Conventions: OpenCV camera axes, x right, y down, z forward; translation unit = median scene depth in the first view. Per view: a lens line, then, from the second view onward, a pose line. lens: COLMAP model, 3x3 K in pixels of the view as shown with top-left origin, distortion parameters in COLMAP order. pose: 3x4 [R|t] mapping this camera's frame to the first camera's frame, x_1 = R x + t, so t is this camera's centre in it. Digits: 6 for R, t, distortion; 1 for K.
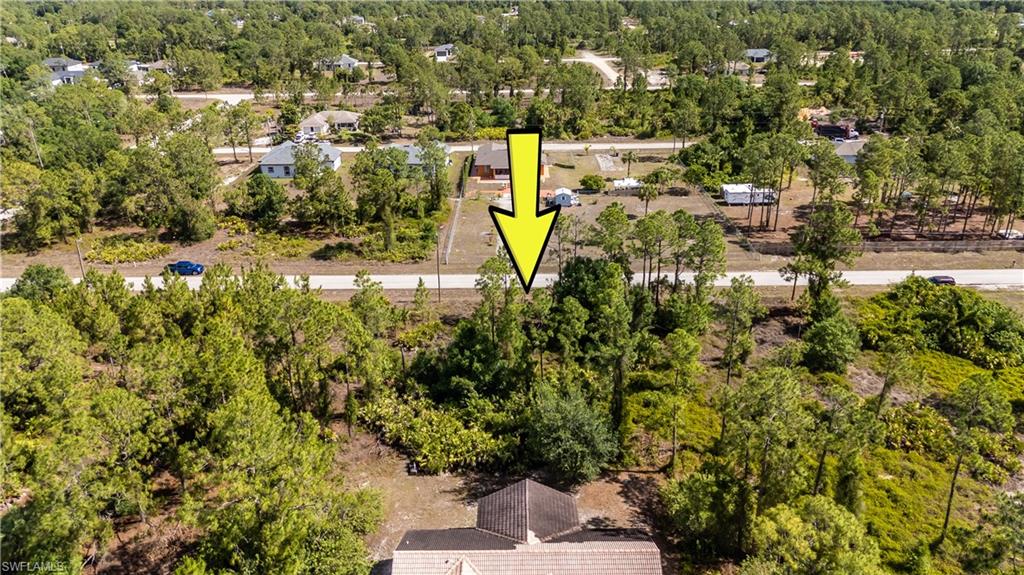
lens RADIAL K [[761.0, 0, 512.0], [0, 761.0, 287.5], [0, 0, 1]] dist [0.063005, -0.056420]
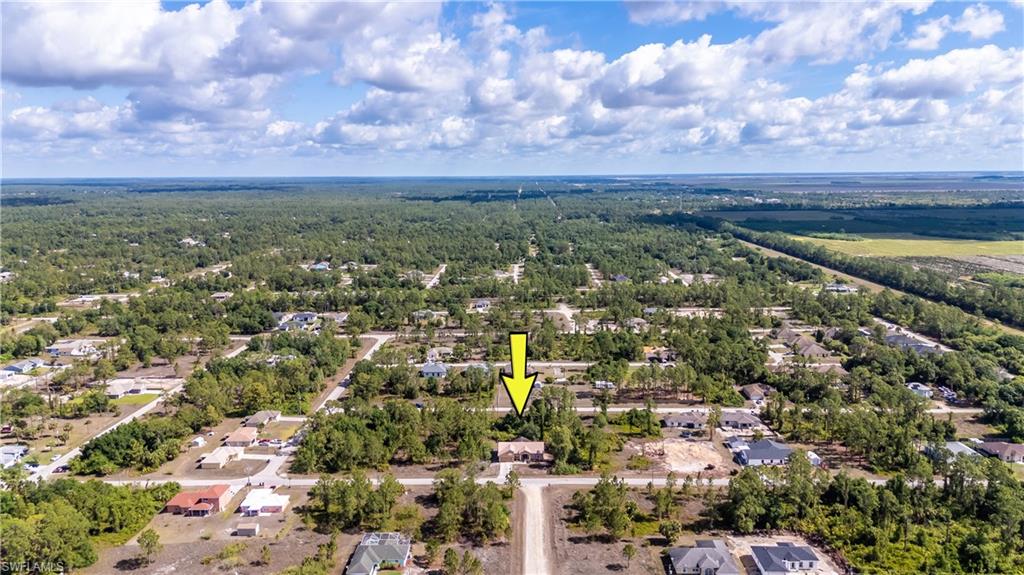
lens RADIAL K [[761.0, 0, 512.0], [0, 761.0, 287.5], [0, 0, 1]] dist [0.063005, -0.056420]
pose [[0.999918, 0.007262, -0.010535, 0.000690], [-0.009698, 0.967194, -0.253852, 0.190176], [0.008346, 0.253934, 0.967186, -1.382212]]
